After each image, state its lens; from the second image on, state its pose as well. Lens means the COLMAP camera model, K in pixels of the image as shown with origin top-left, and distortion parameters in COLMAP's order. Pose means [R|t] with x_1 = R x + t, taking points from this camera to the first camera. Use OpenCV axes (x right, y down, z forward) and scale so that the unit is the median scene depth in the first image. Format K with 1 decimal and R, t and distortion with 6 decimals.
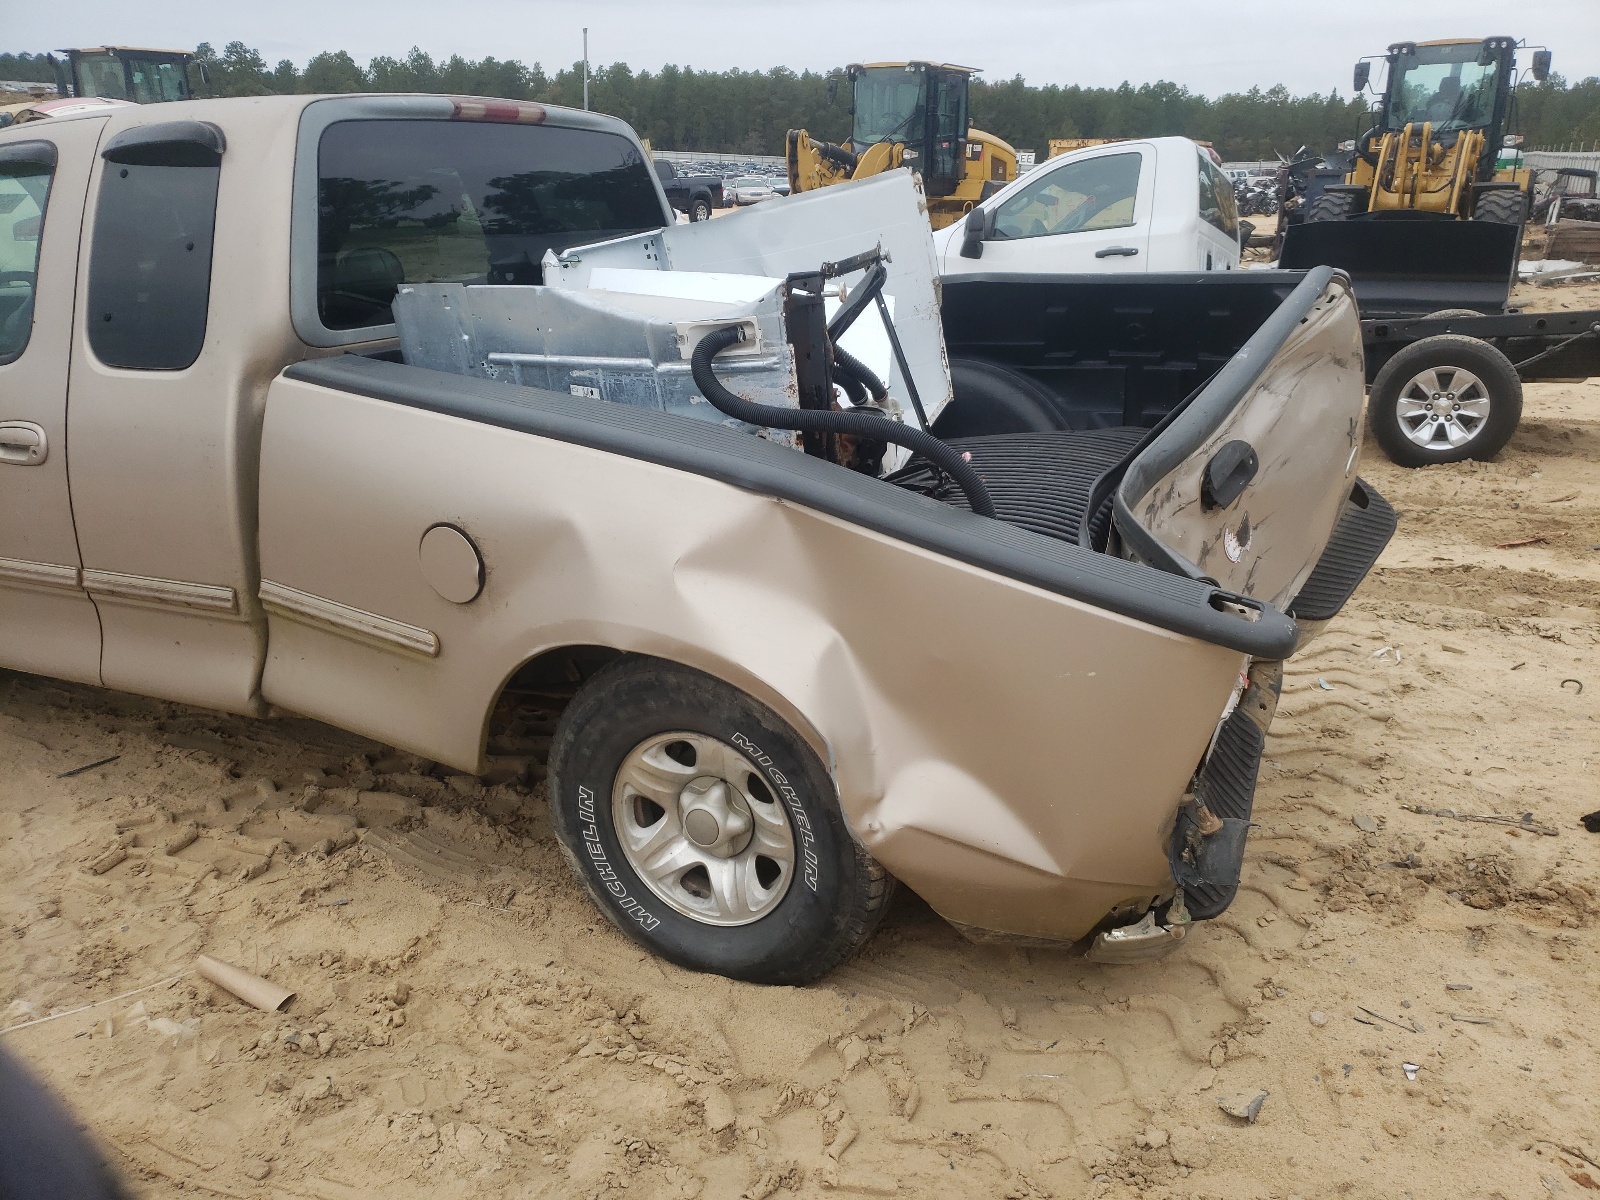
lens RADIAL K [[1203.1, 0, 801.1], [0, 1203.1, 598.5], [0, 0, 1]] dist [-0.013406, 0.024302]
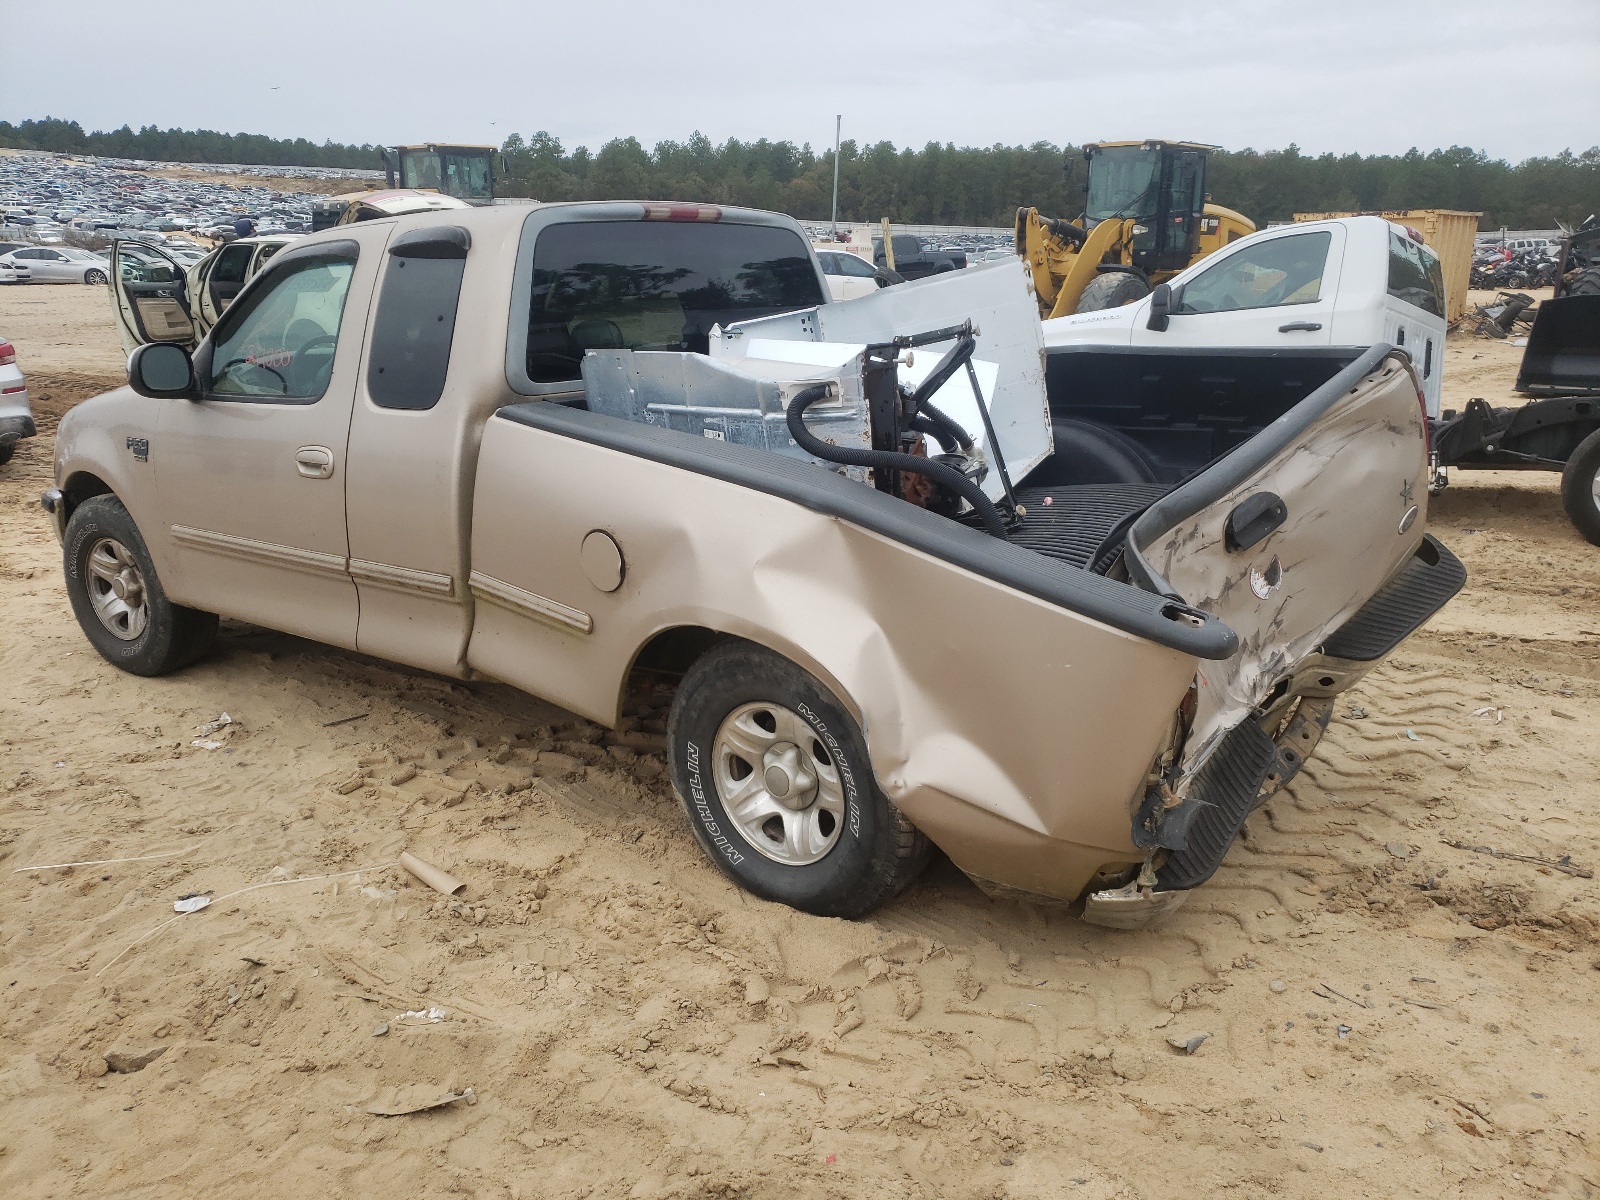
lens RADIAL K [[1203.1, 0, 792.7], [0, 1203.1, 596.2], [0, 0, 1]] dist [-0.013406, 0.024302]
pose [[0.977360, 0.054137, -0.204539, 0.162981], [-0.065488, 0.996643, -0.049133, 0.053805], [0.201193, 0.061415, 0.977625, -0.208476]]
